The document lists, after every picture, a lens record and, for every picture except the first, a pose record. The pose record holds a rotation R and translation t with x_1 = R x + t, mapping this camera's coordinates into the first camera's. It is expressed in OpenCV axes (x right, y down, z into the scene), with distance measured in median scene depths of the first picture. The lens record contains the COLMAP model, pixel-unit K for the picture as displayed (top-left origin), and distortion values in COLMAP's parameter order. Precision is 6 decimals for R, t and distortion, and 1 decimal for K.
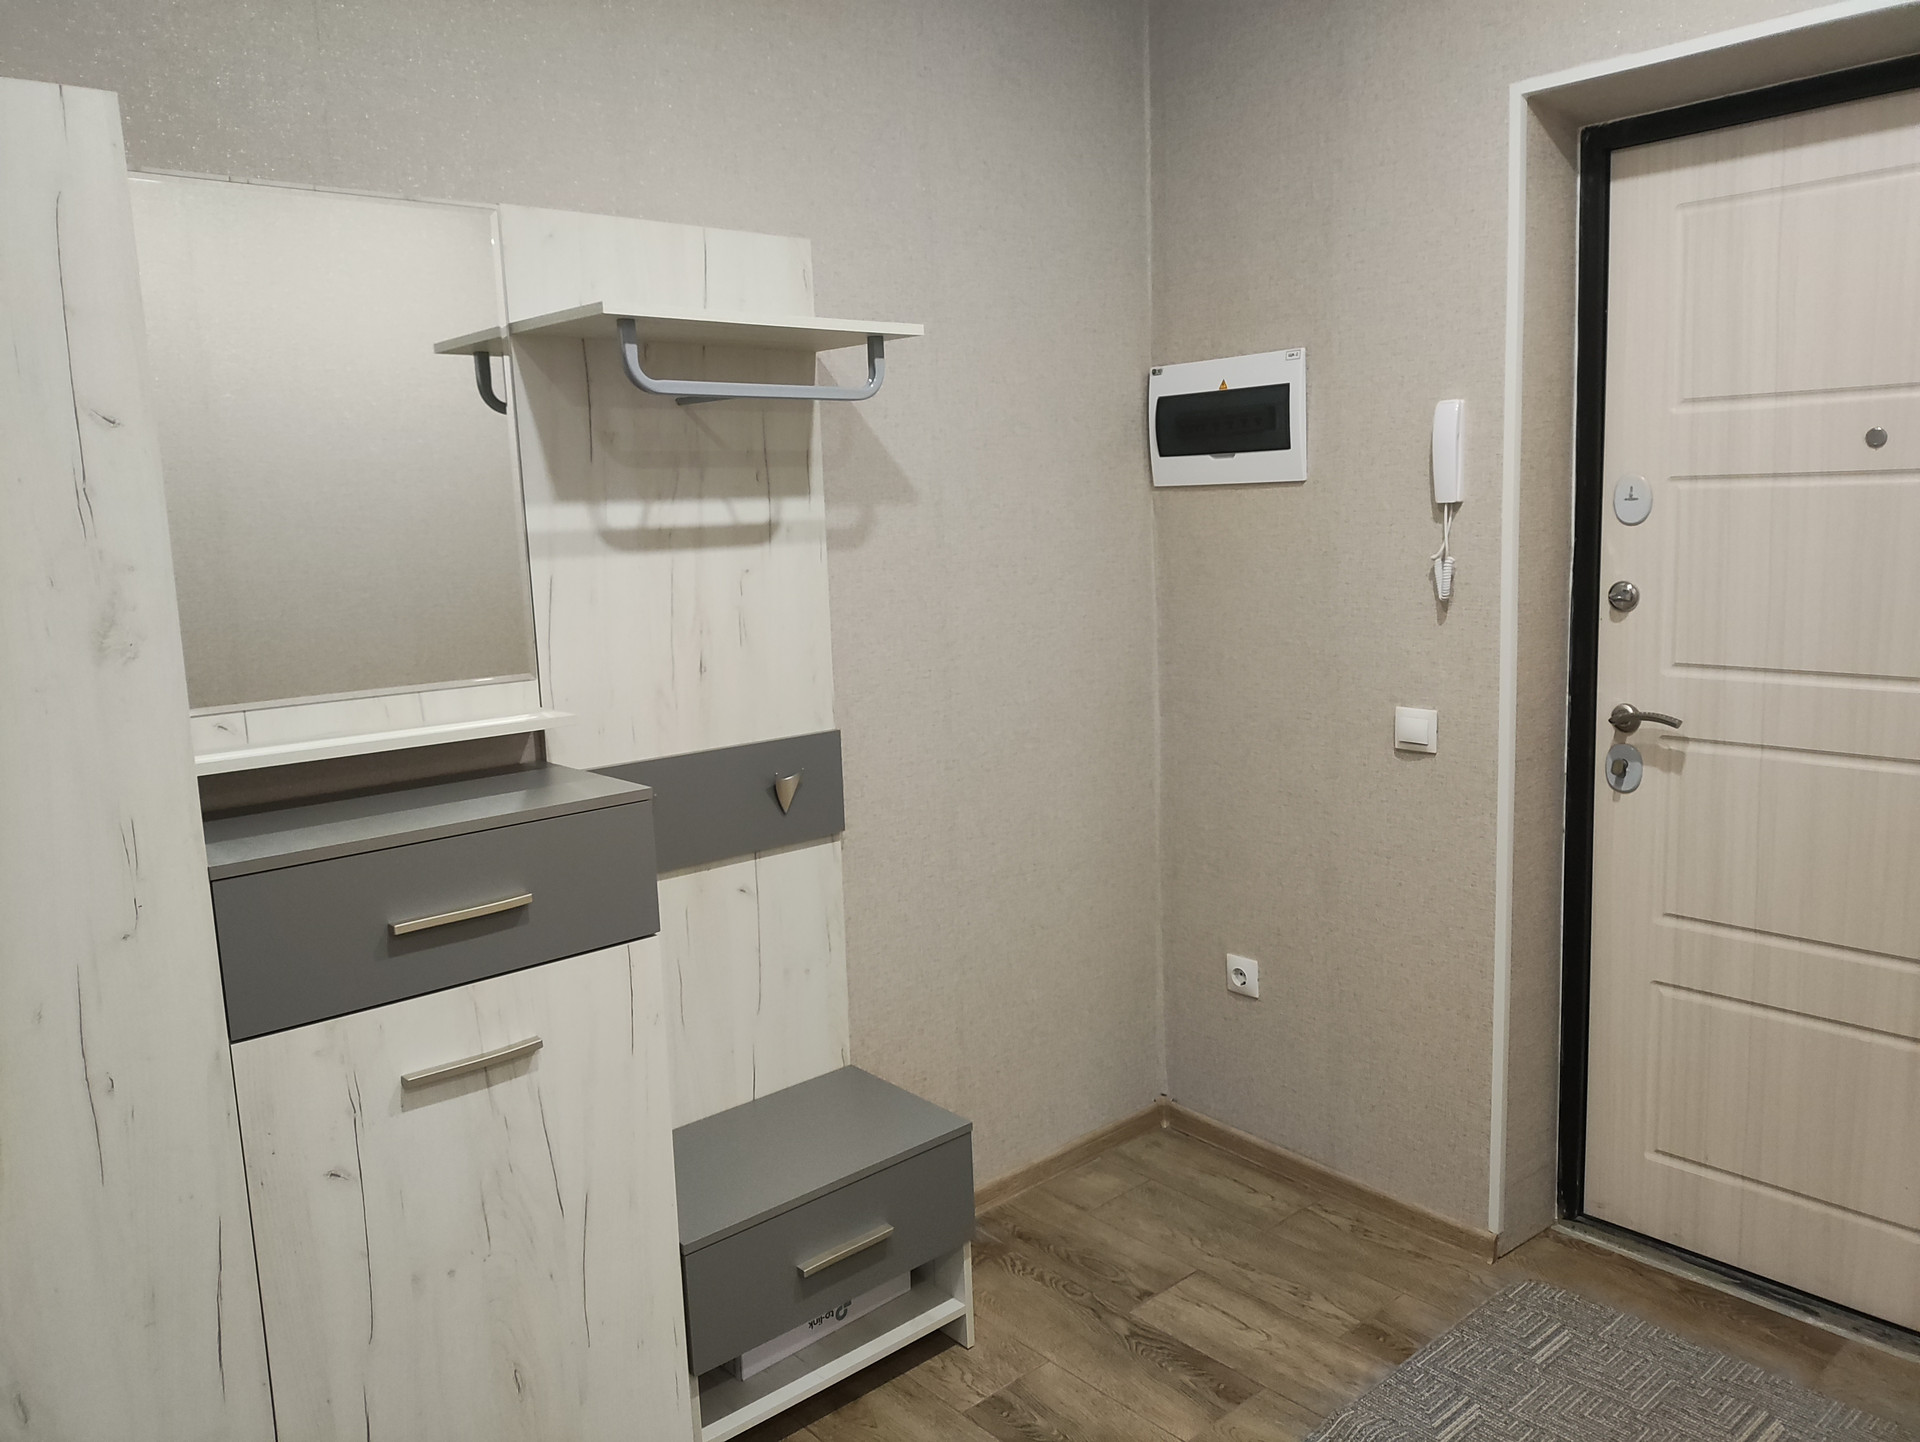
lens RADIAL K [[1365.6, 0, 964.3], [0, 1365.6, 704.9], [0, 0, 1]] dist [0.070668, -0.096882]
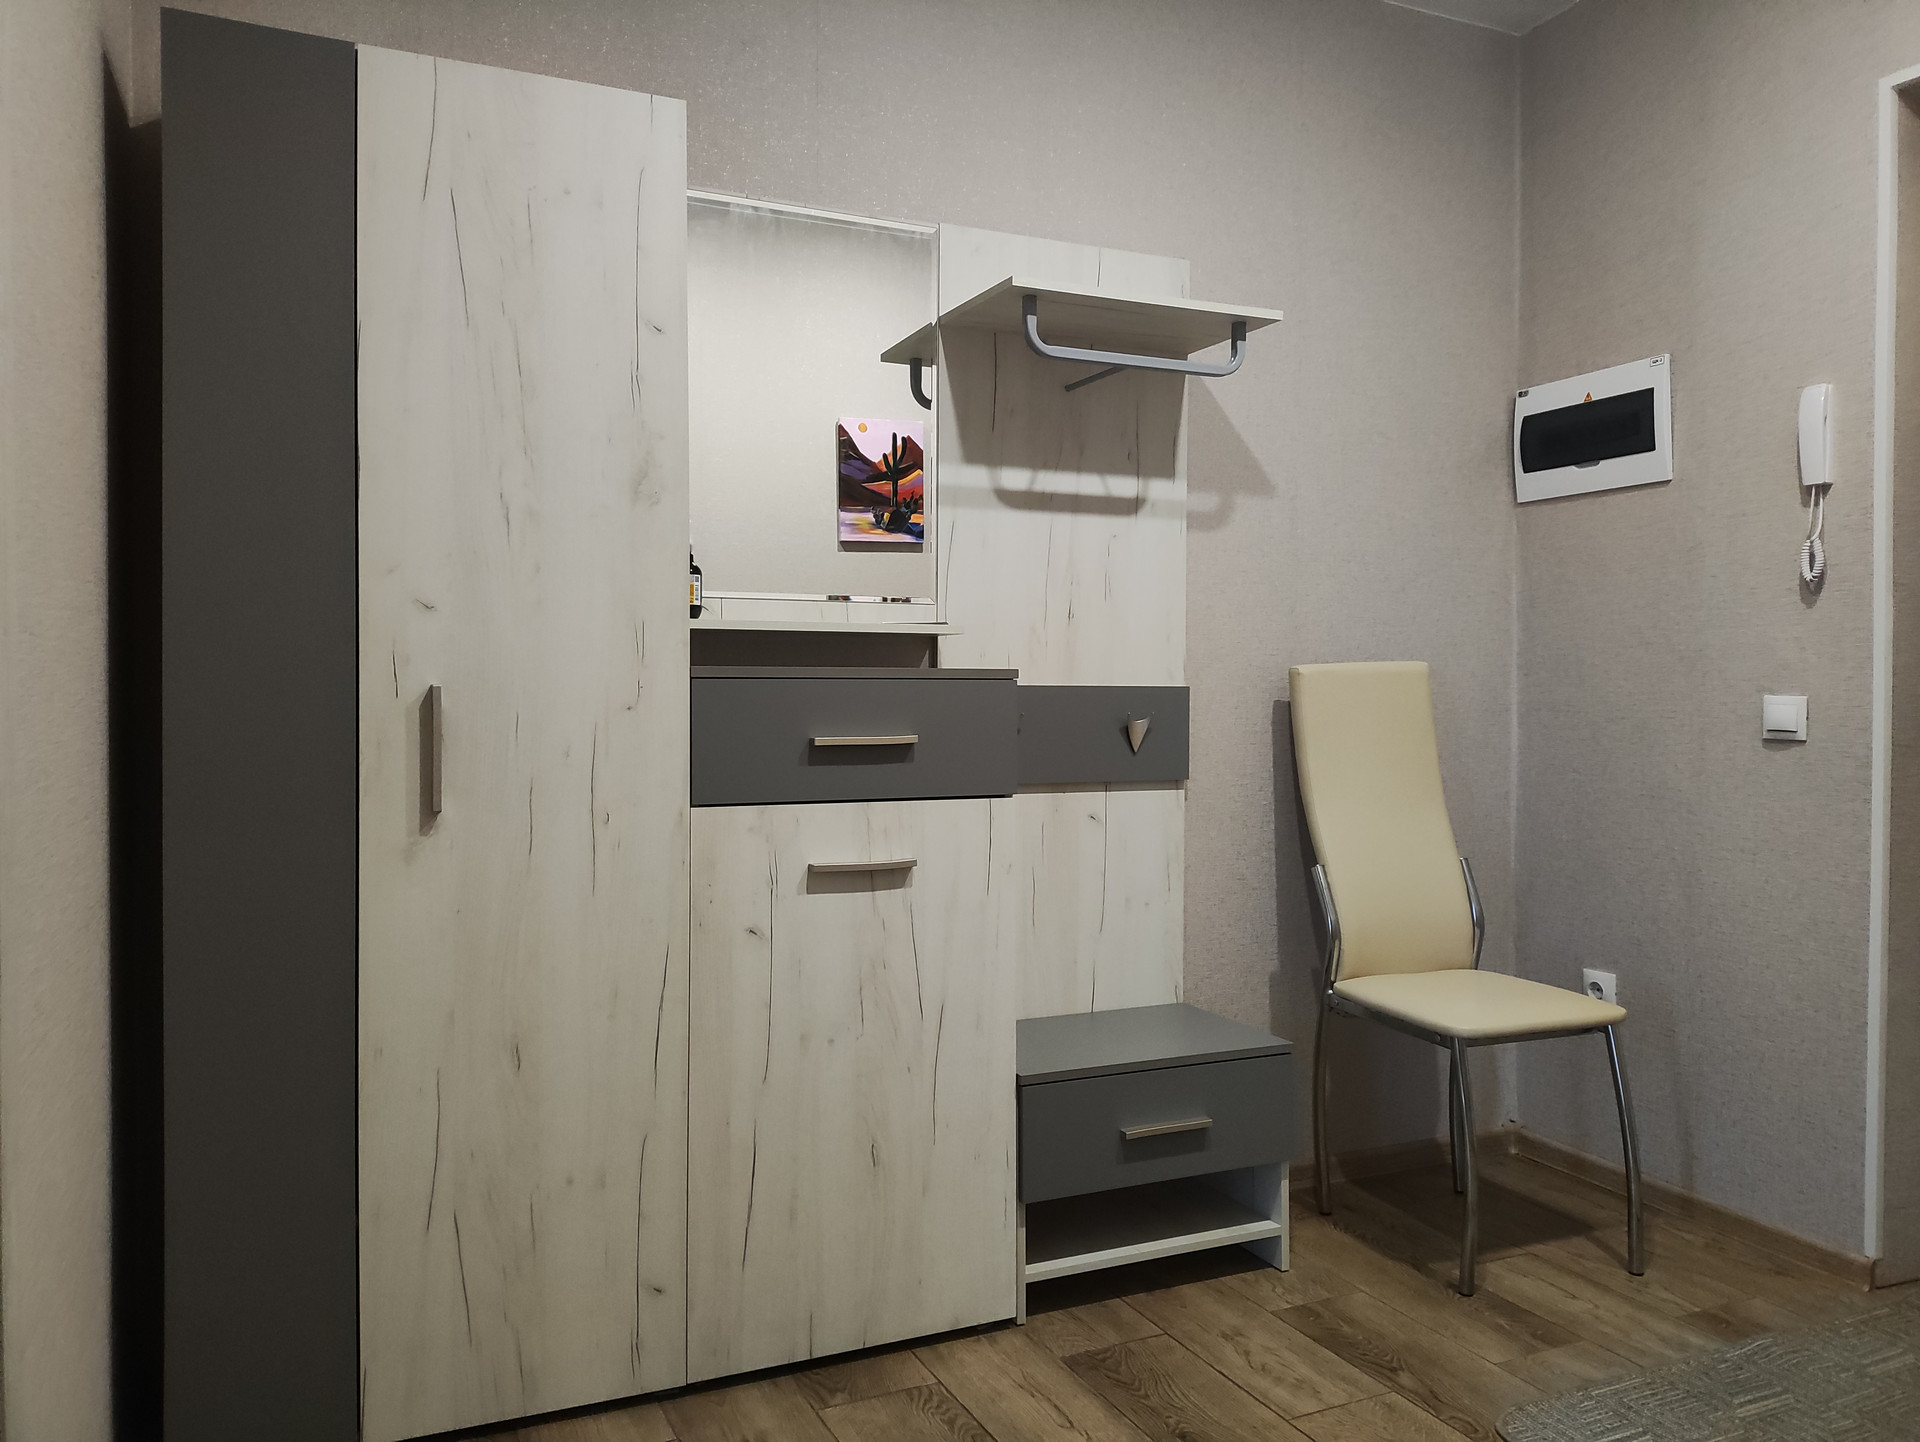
lens RADIAL K [[1408.8, 0, 972.0], [0, 1408.8, 714.1], [0, 0, 1]] dist [0.091509, -0.137974]
pose [[0.961725, 0.040875, -0.270951, 0.051151], [-0.075138, 0.990248, -0.117313, 0.191282], [0.263514, 0.133182, 0.955418, -0.135613]]
